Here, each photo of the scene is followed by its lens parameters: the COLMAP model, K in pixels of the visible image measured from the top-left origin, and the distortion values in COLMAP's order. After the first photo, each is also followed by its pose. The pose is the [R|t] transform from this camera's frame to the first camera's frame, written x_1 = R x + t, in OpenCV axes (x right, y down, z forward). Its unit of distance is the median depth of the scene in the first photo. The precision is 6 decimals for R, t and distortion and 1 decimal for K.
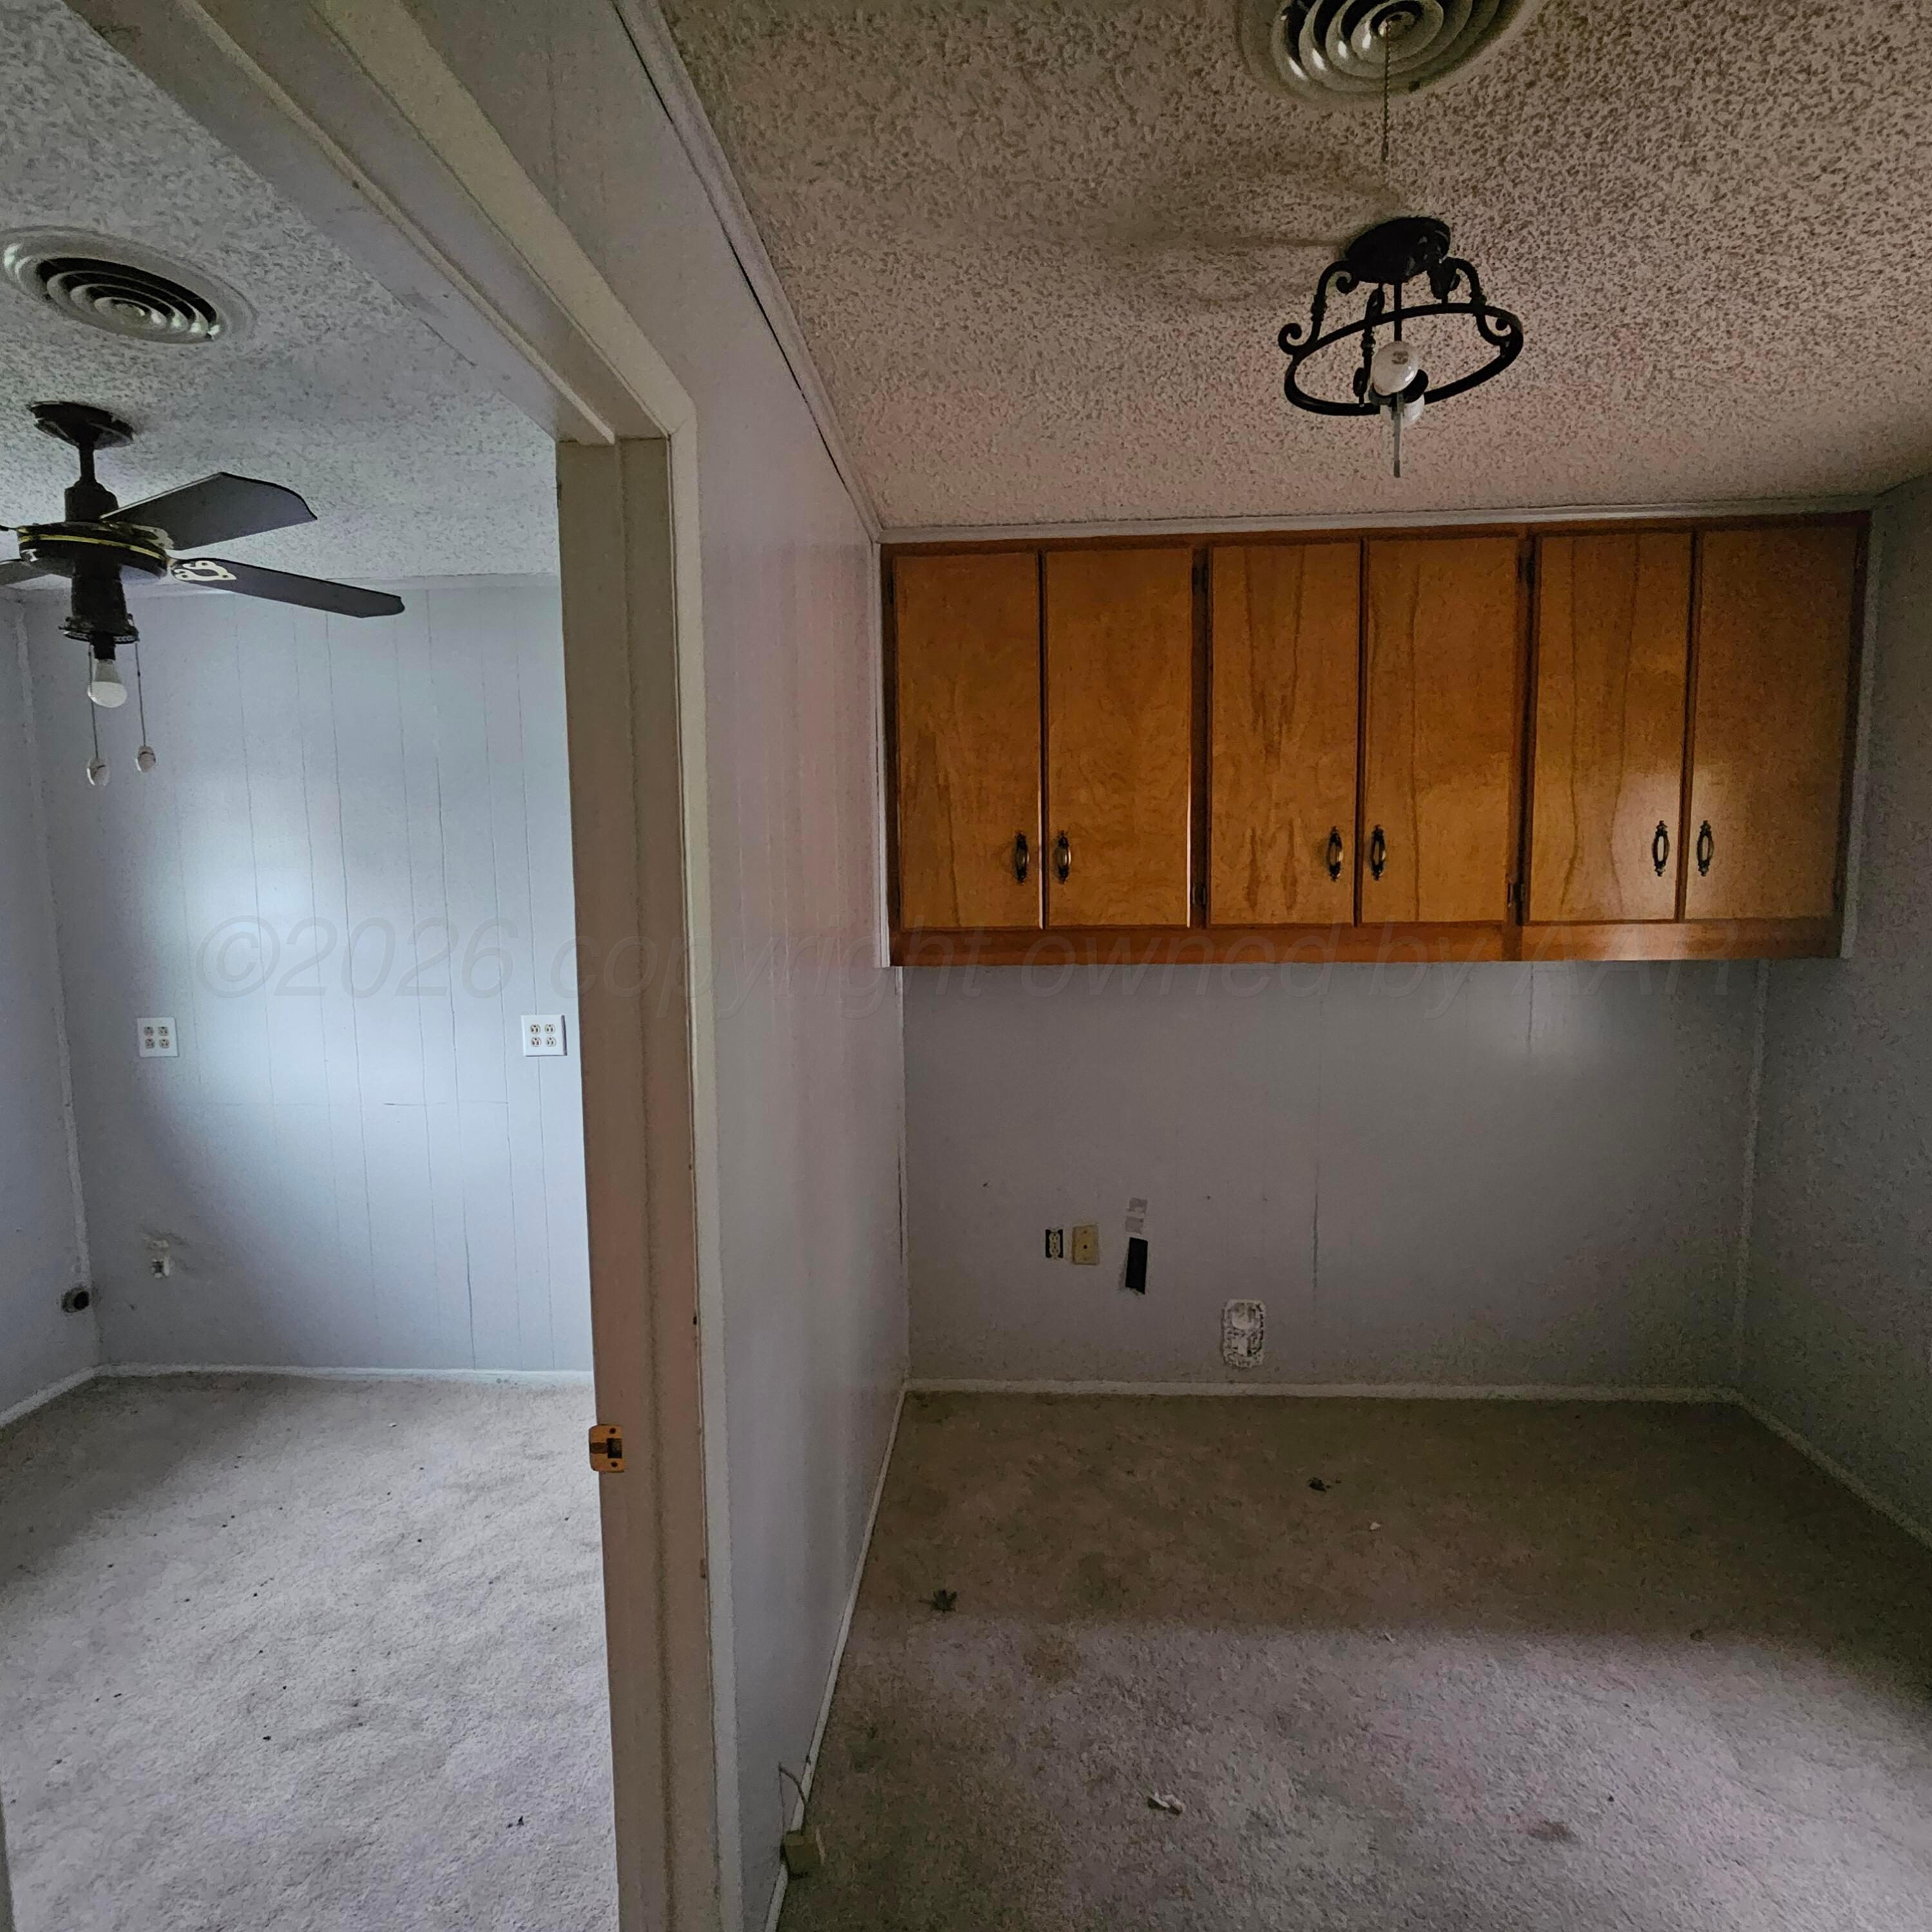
lens RADIAL K [[1047.1, 0, 960.4], [0, 1047.1, 963.8], [0, 0, 1]] dist [-0.004103, -0.000704]
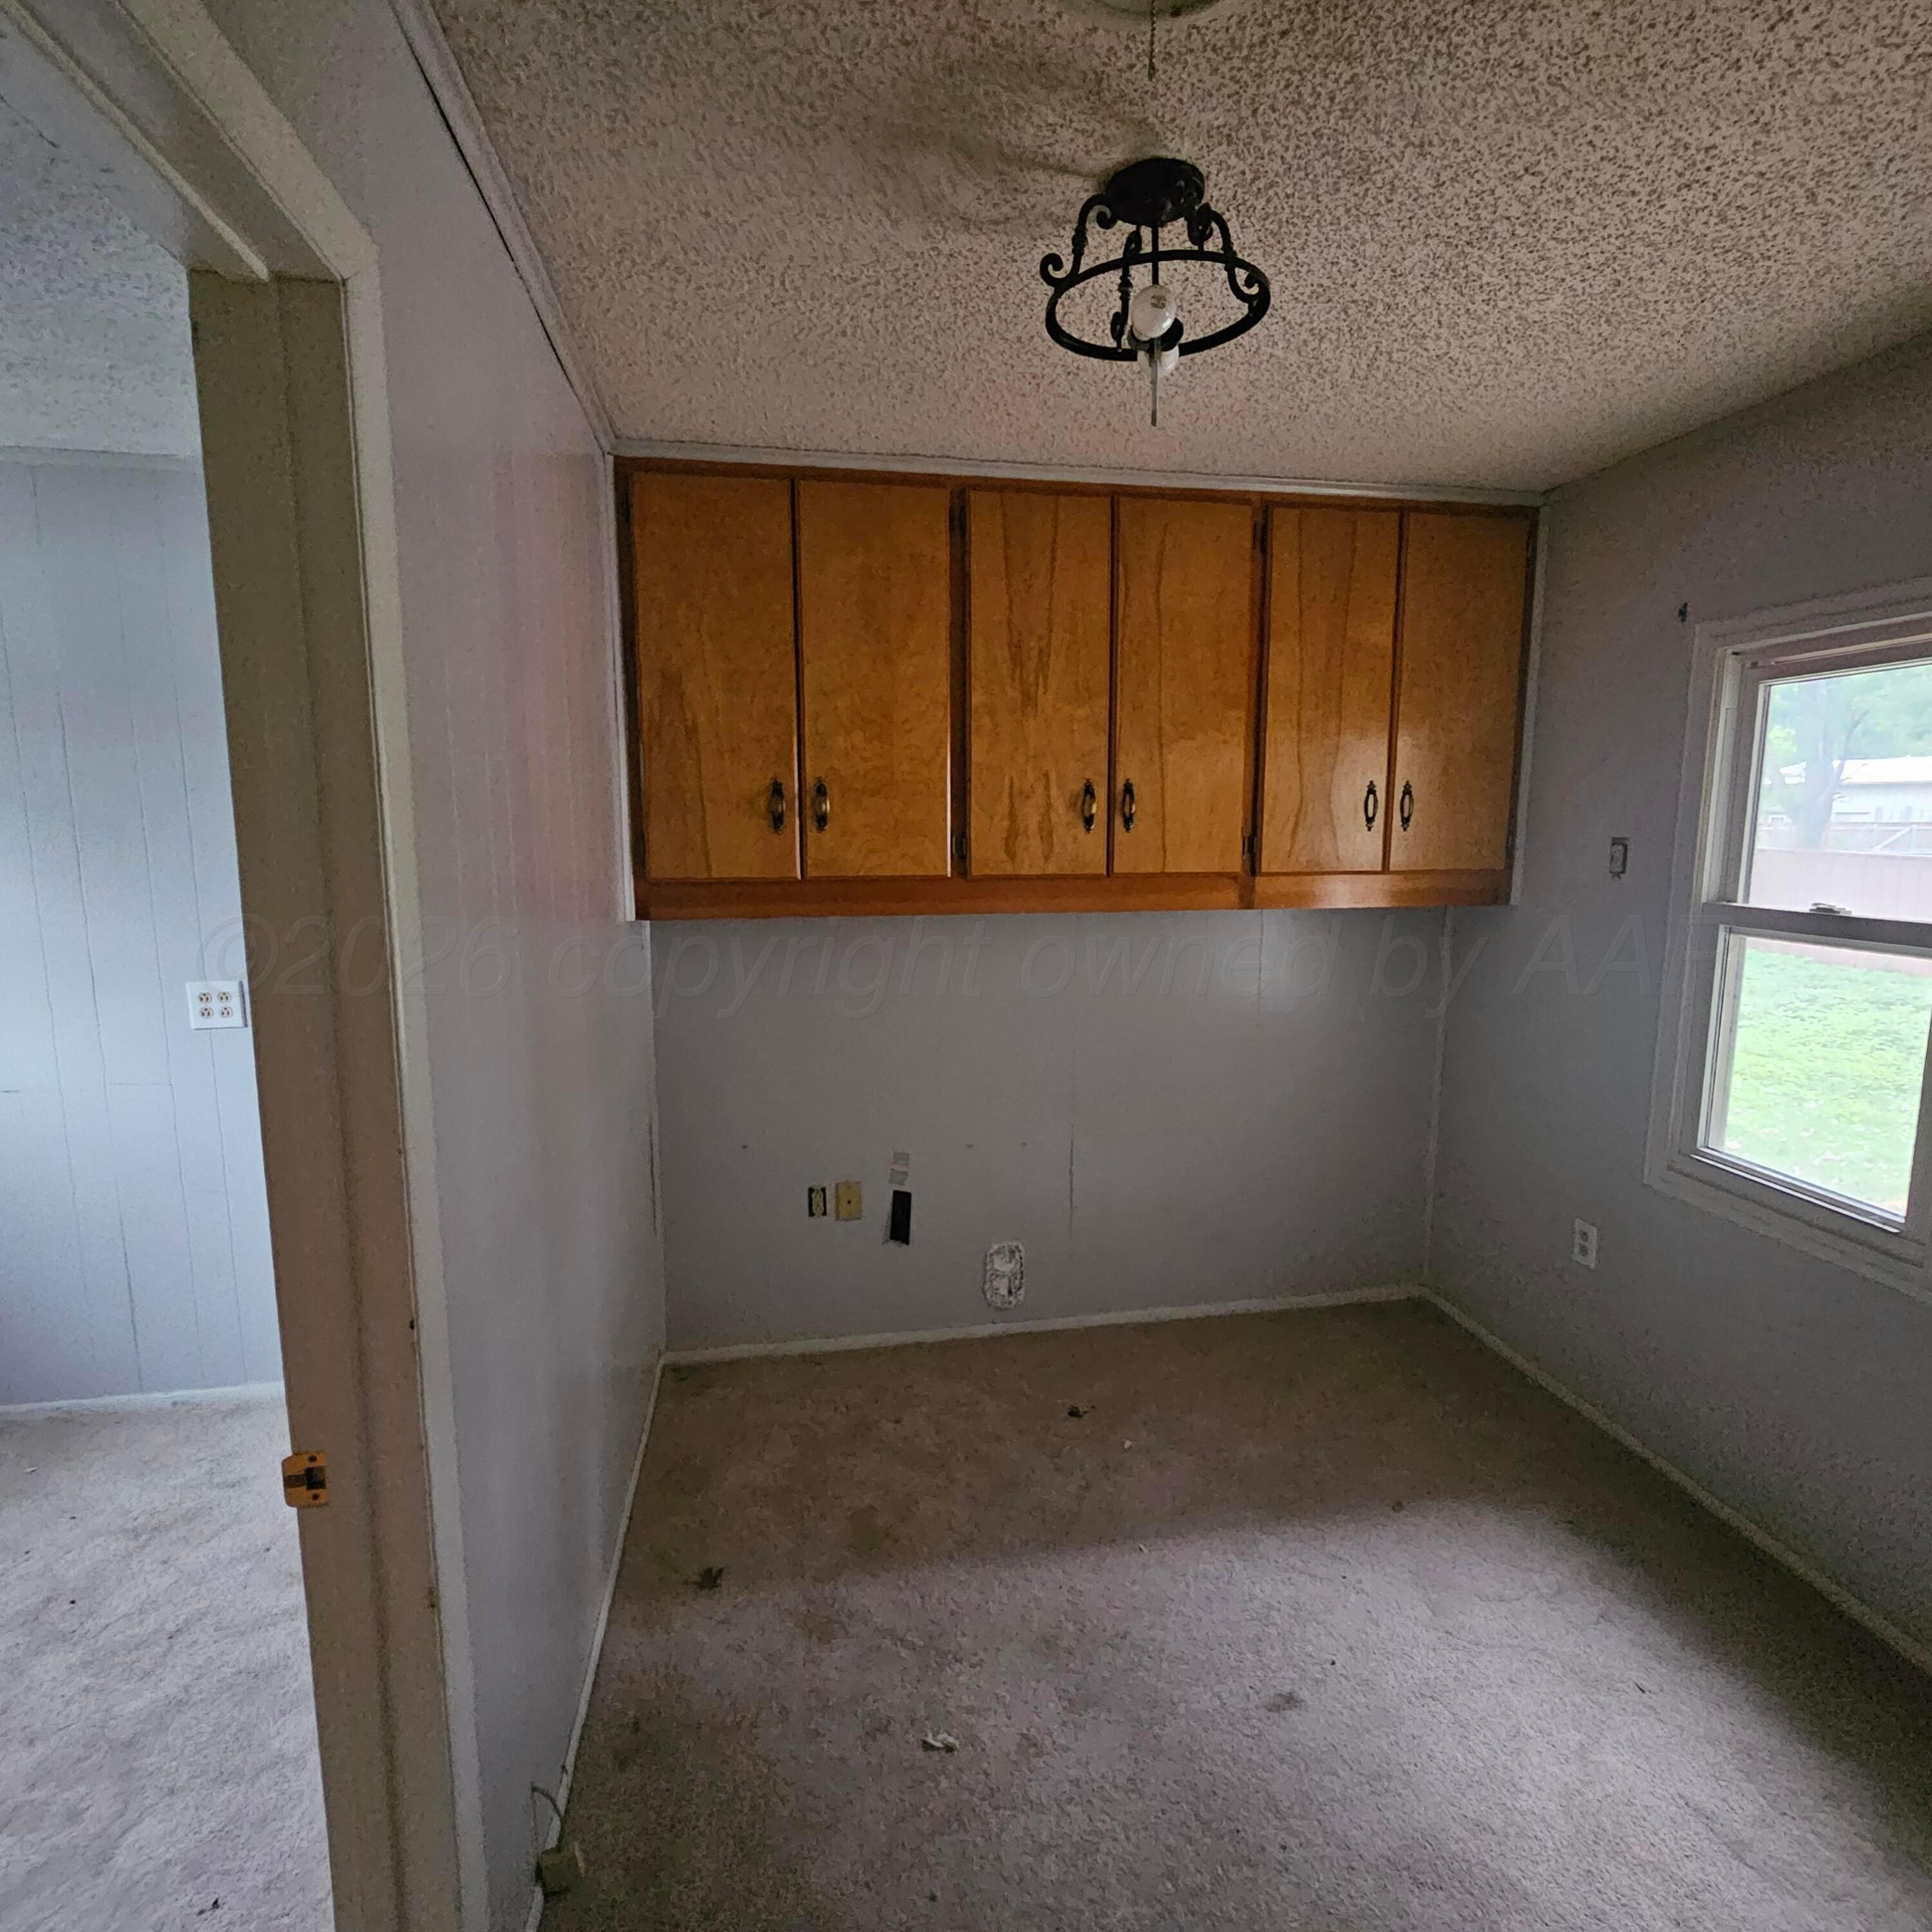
lens RADIAL K [[1053.0, 0, 972.6], [0, 1053.0, 963.4], [0, 0, 1]] dist [-0.005622, 0.000510]
pose [[0.970659, -0.019103, 0.239700, -0.001764], [0.008600, 0.998959, 0.044788, 0.002007], [-0.240306, -0.041413, 0.969813, 0.026426]]
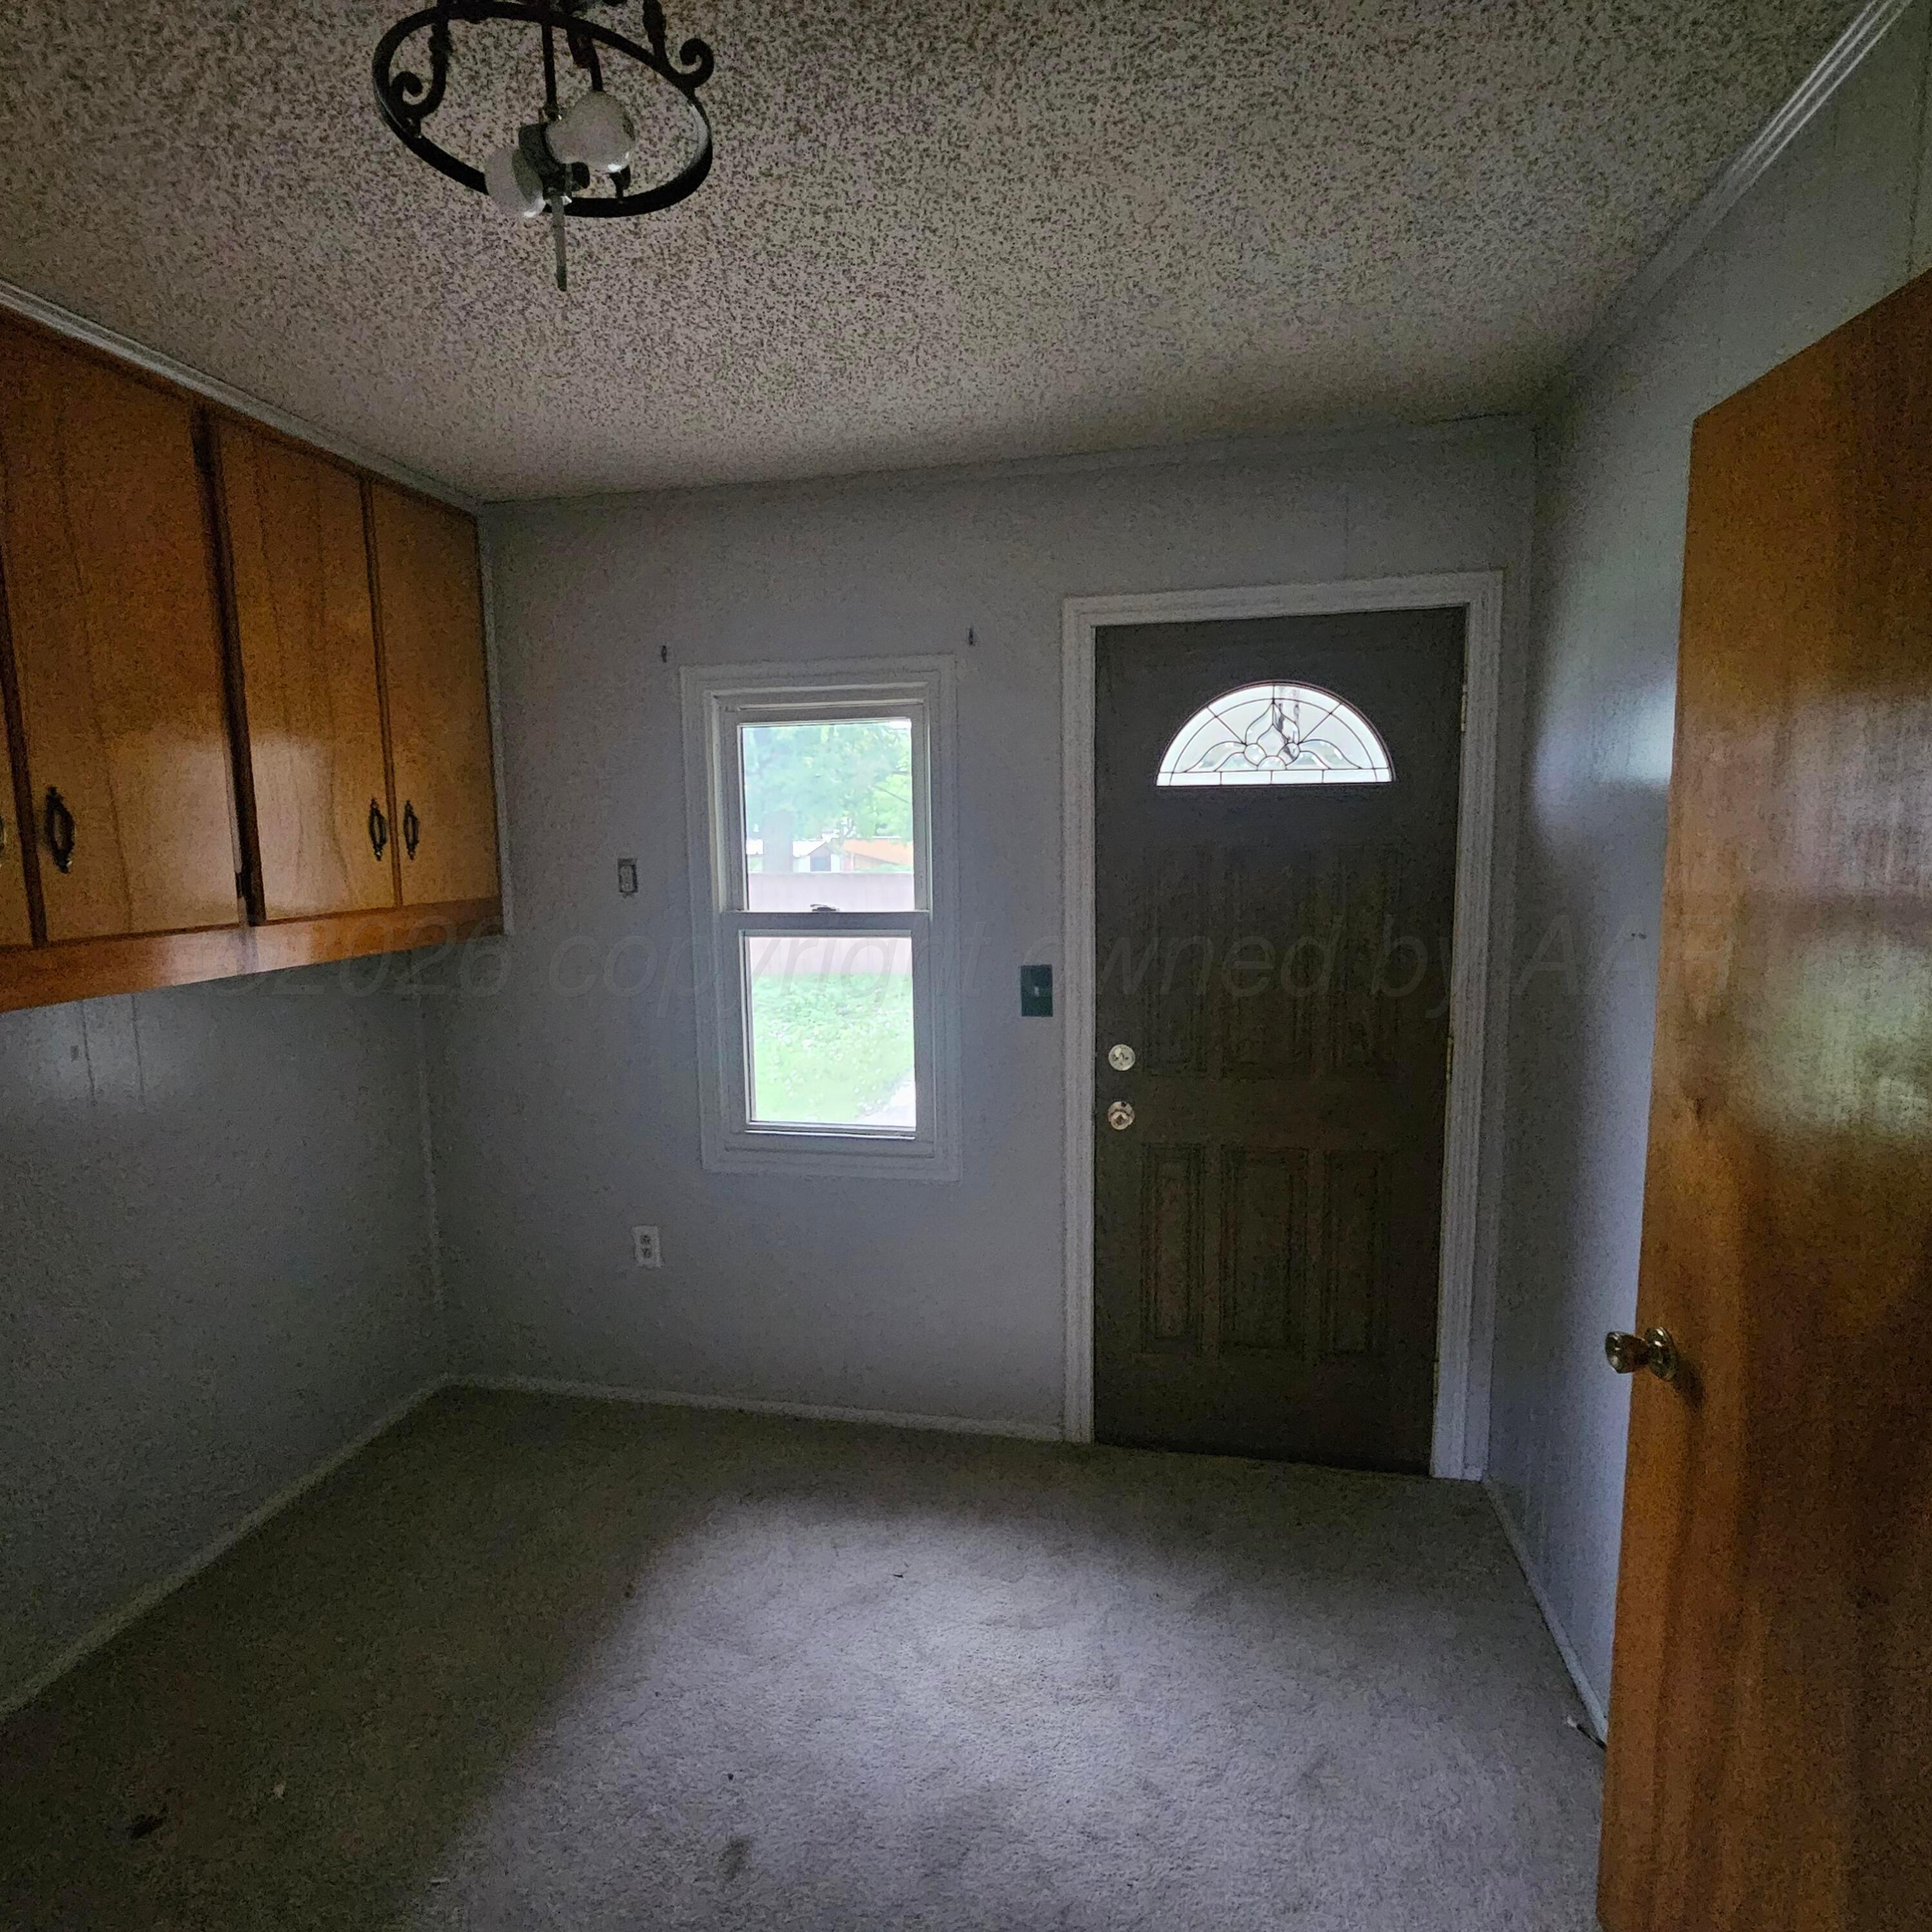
lens RADIAL K [[1047.1, 0, 960.4], [0, 1047.1, 963.8], [0, 0, 1]] dist [-0.004103, -0.000704]
pose [[0.119128, -0.109058, 0.986871, -0.182142], [0.105728, 0.989691, 0.096607, -0.031564], [-0.987234, 0.092831, 0.129430, 0.417131]]
